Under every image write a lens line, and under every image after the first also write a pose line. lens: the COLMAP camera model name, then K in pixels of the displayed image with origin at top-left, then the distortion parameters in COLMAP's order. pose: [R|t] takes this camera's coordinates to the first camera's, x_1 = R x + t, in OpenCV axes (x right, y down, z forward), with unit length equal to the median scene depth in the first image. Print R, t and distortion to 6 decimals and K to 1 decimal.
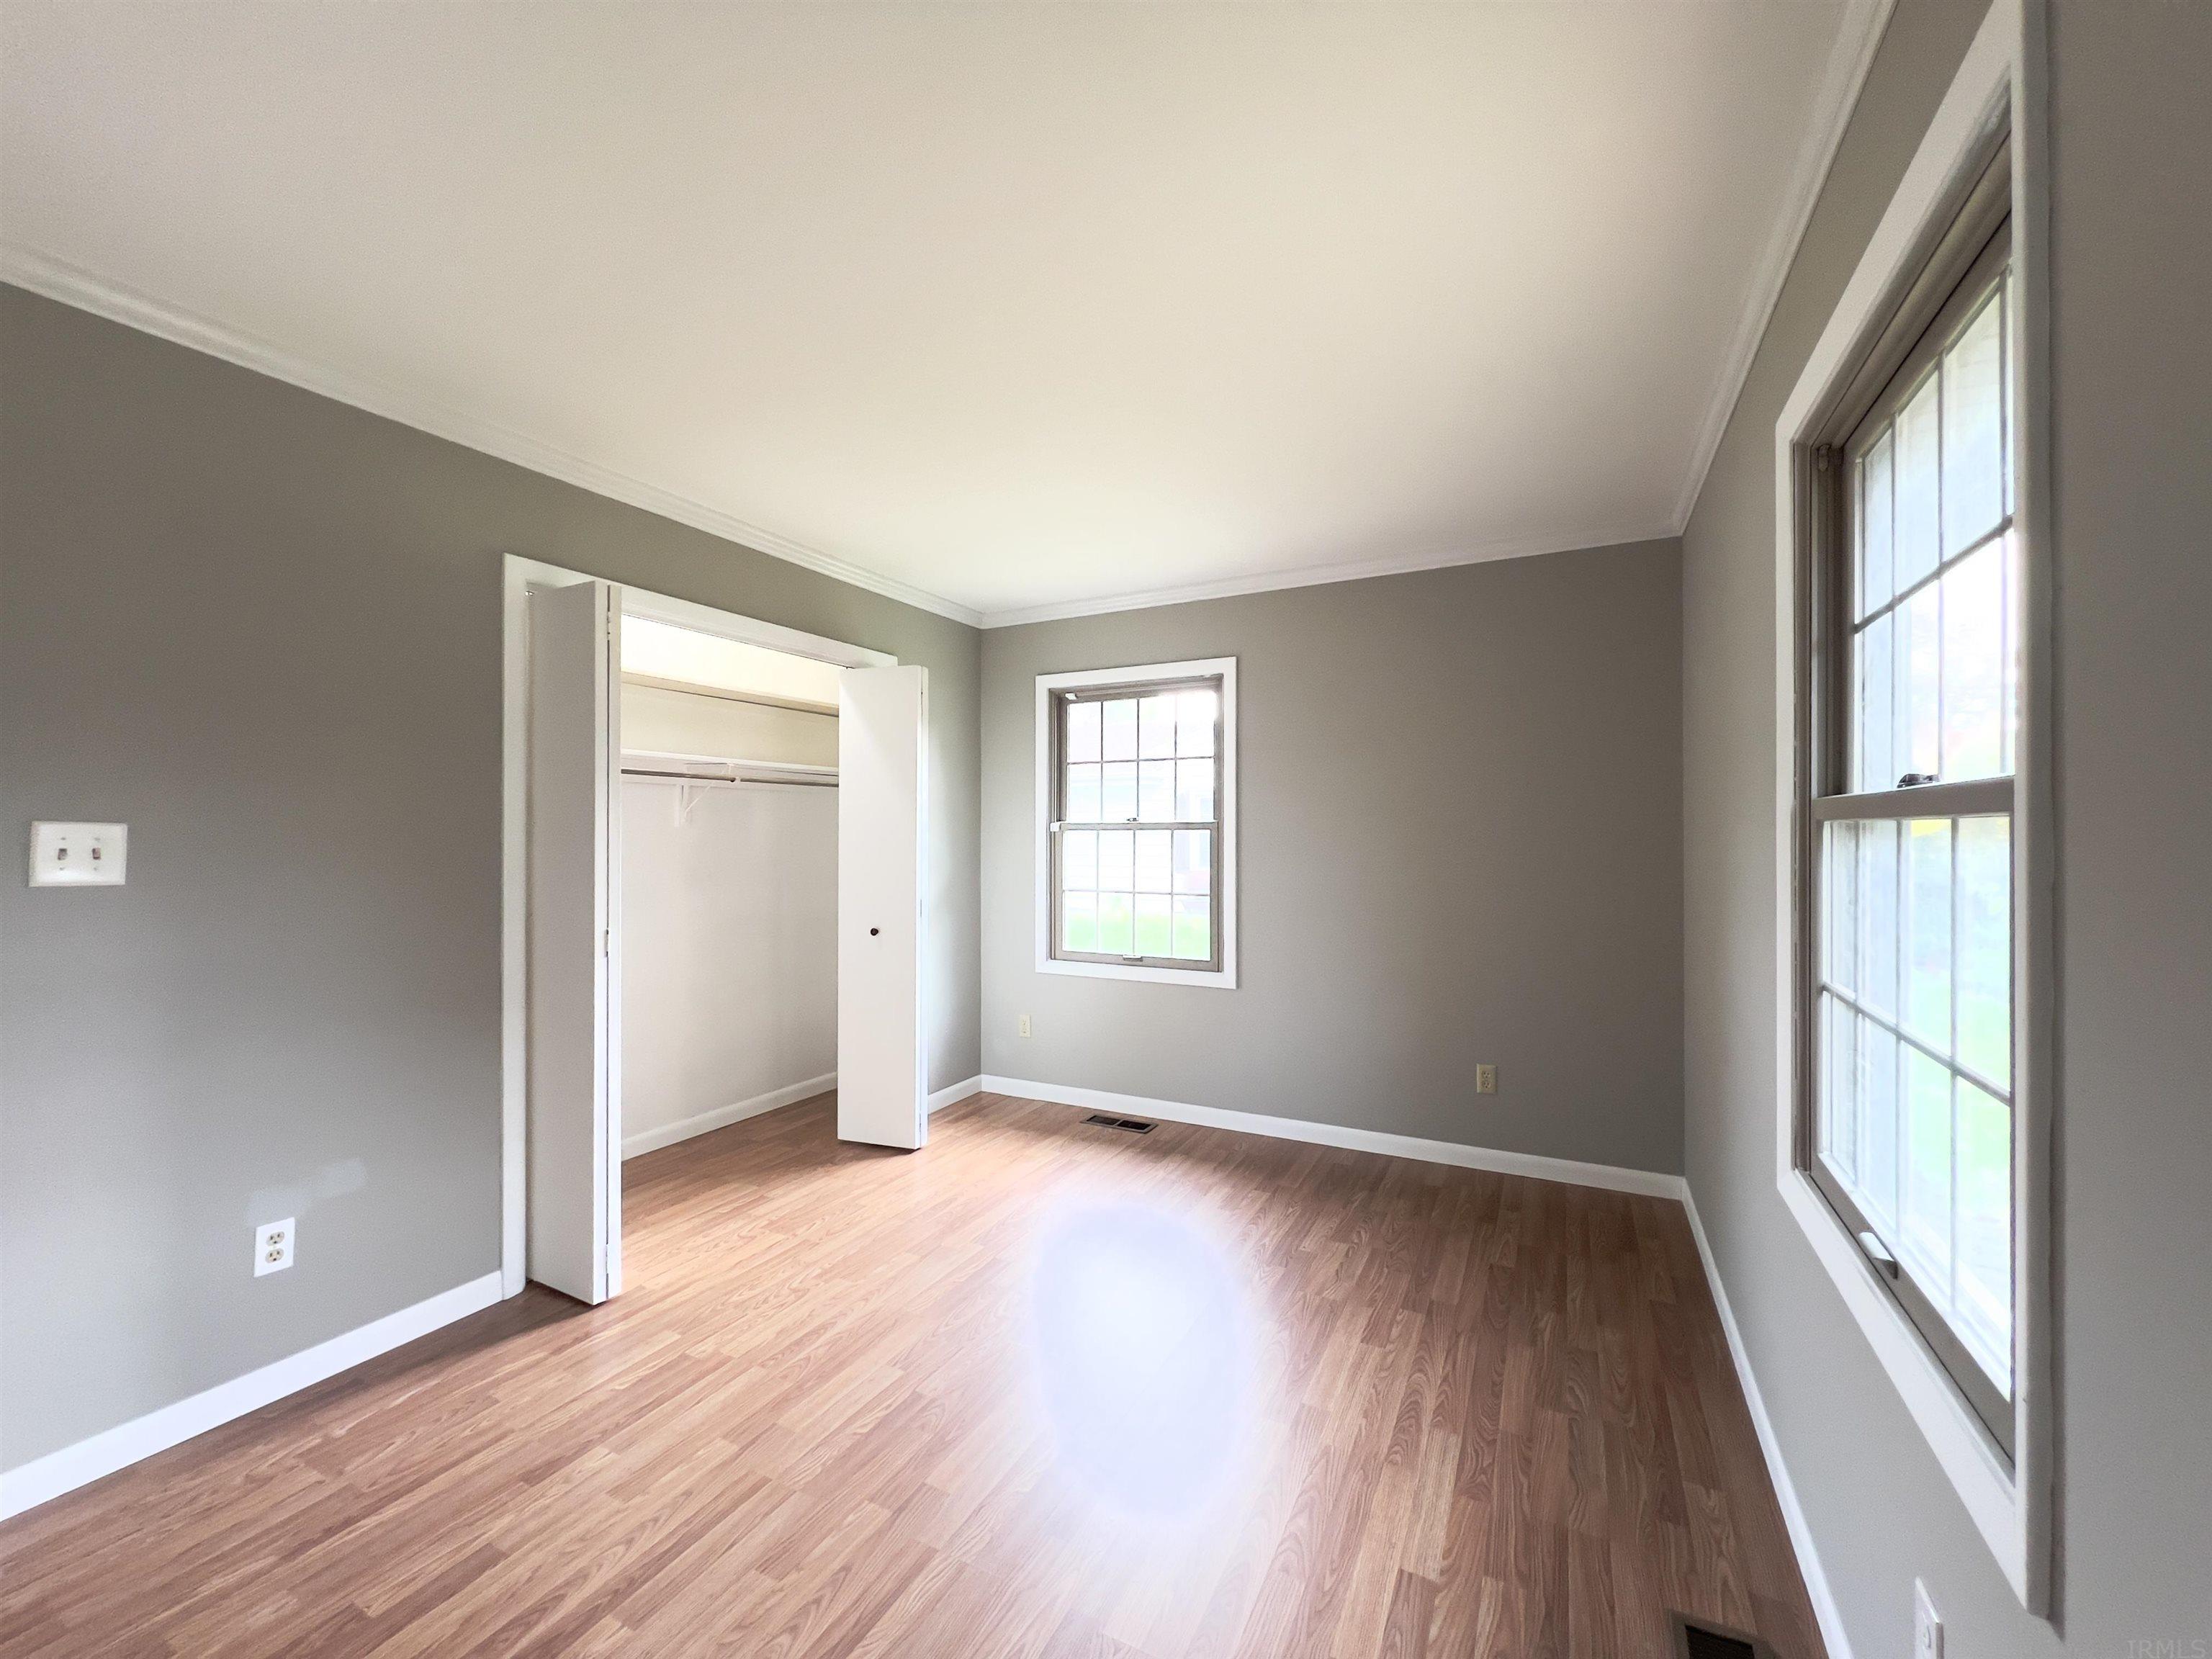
lens RADIAL K [[879.7, 0, 1109.1], [0, 879.7, 840.8], [0, 0, 1]] dist [-0.001459, -0.000107]
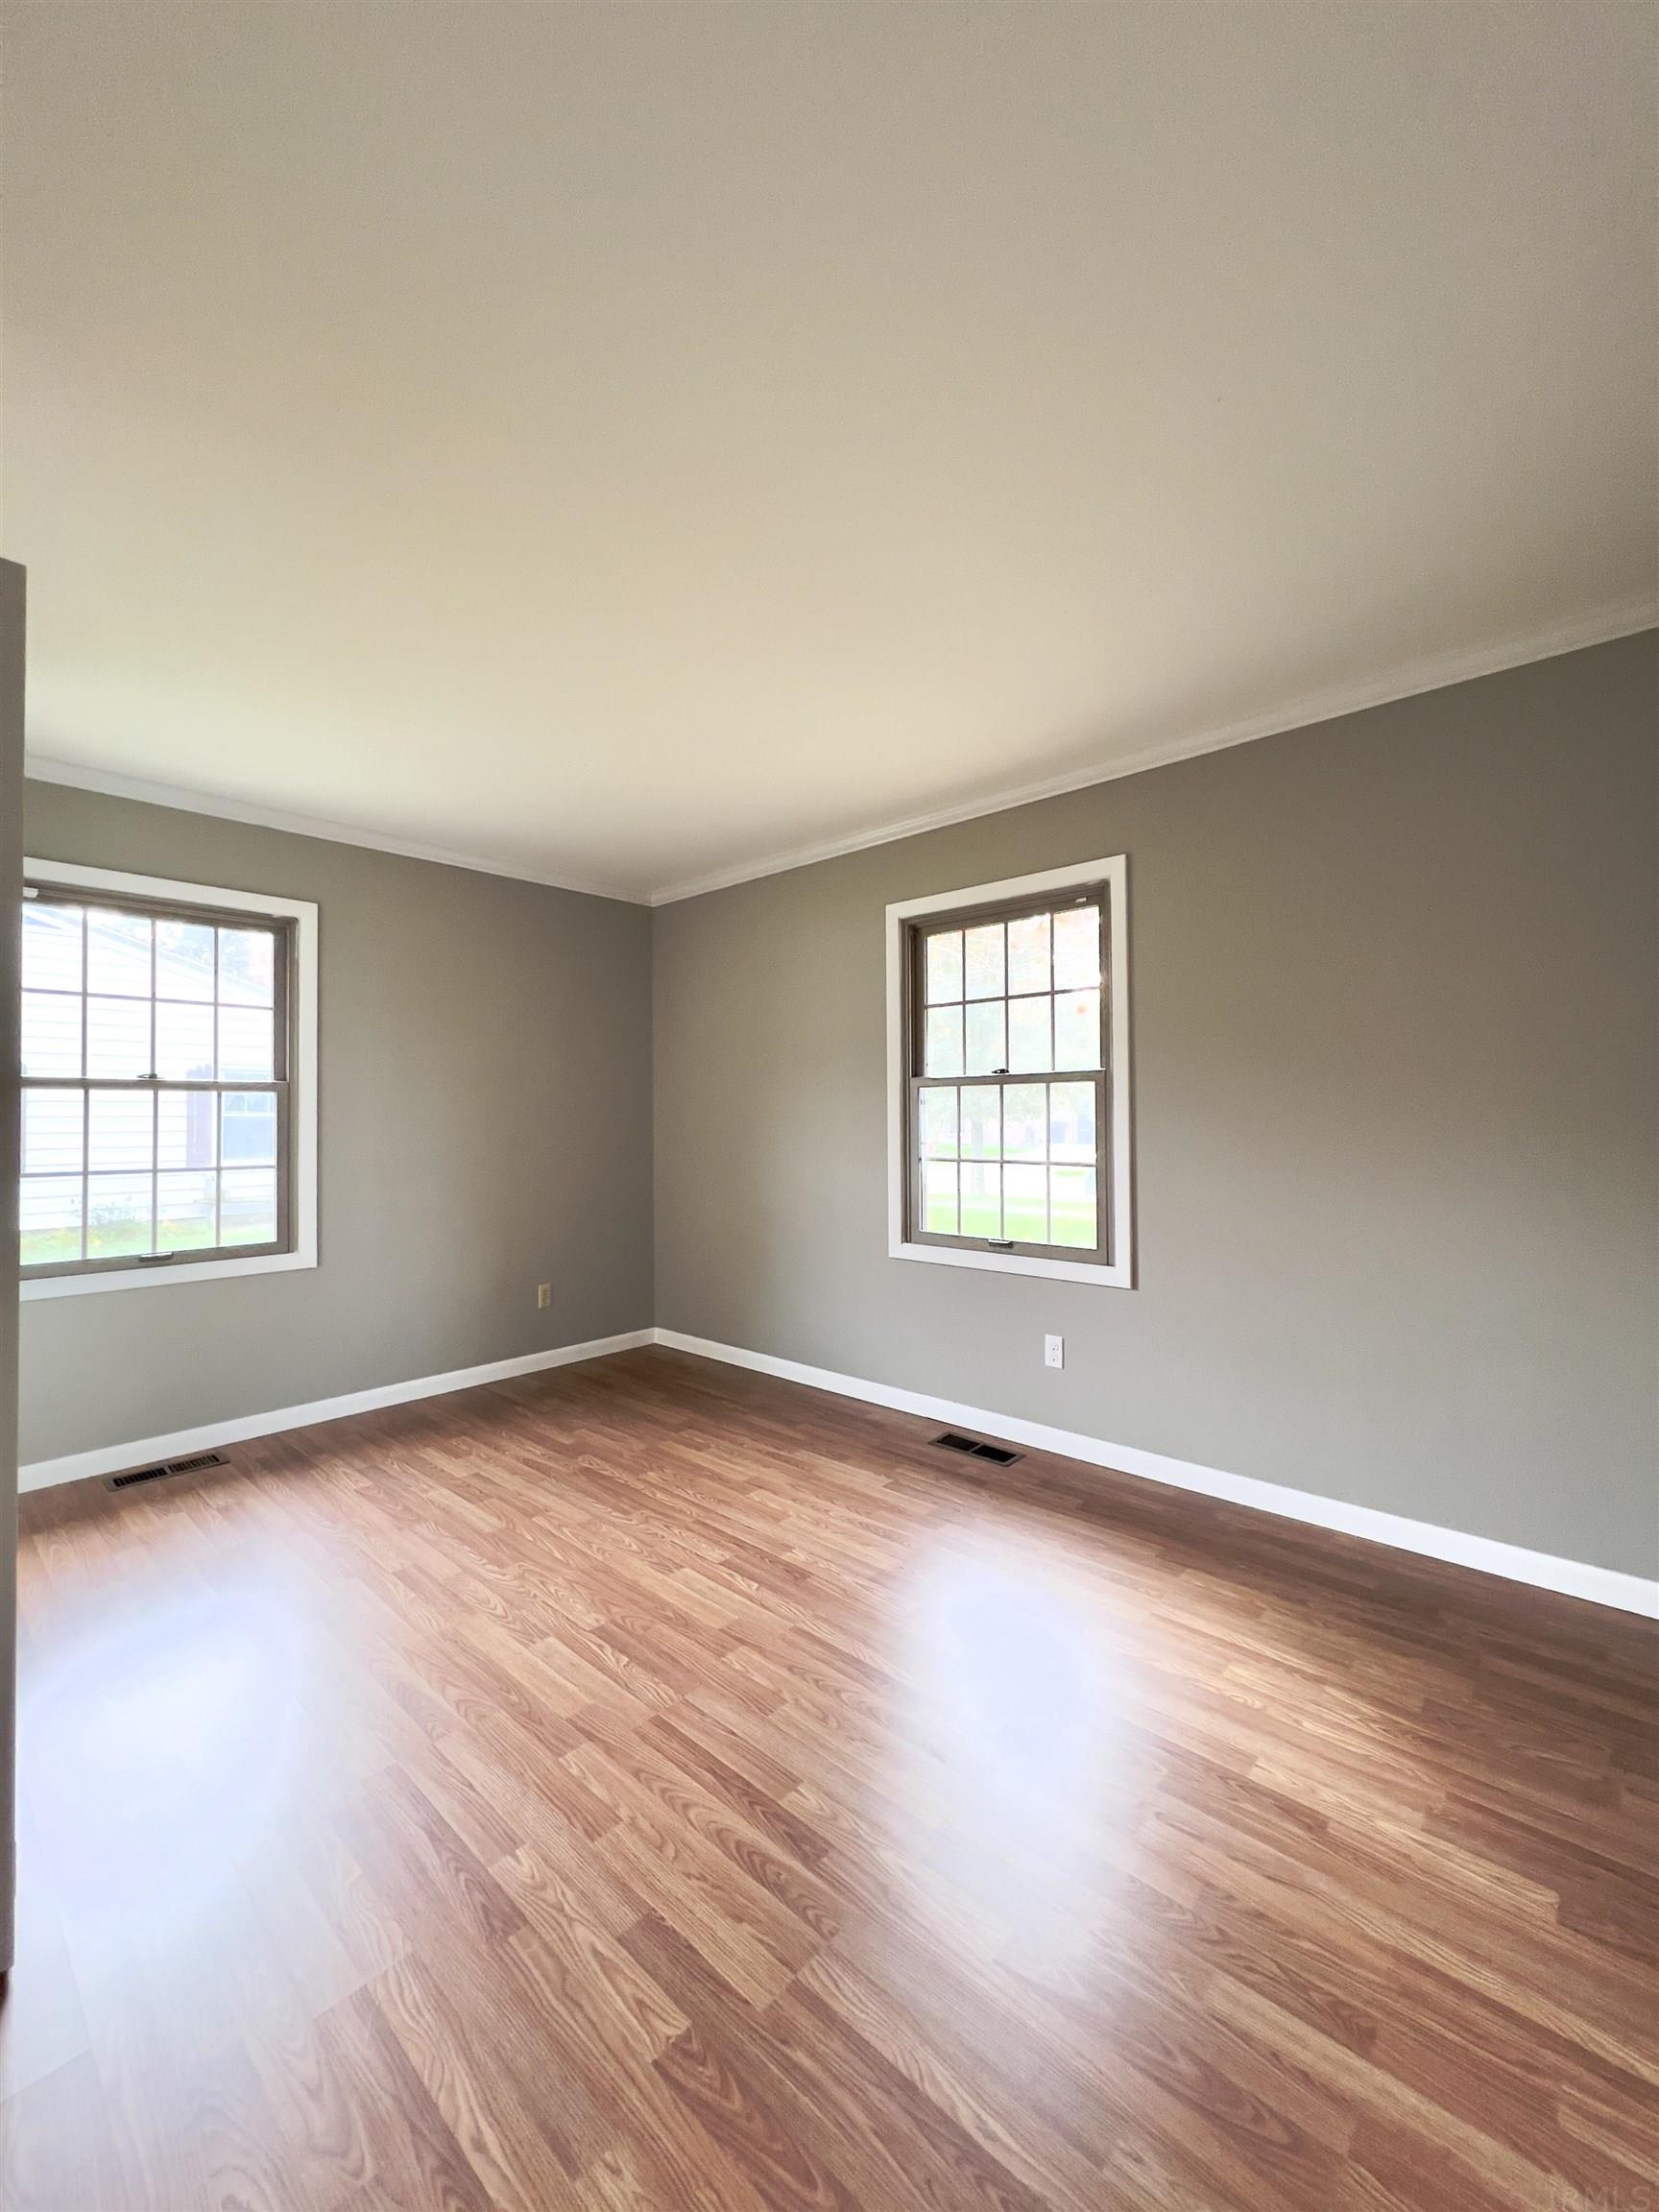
lens RADIAL K [[879.7, 0, 830.2], [0, 879.7, 1117.3], [0, 0, 1]] dist [-0.001459, -0.000107]
pose [[0.255904, 0.004143, 0.966693, -0.855722], [0.013233, 0.999882, -0.007789, 0.040262], [-0.966612, 0.014785, 0.255819, 0.359618]]
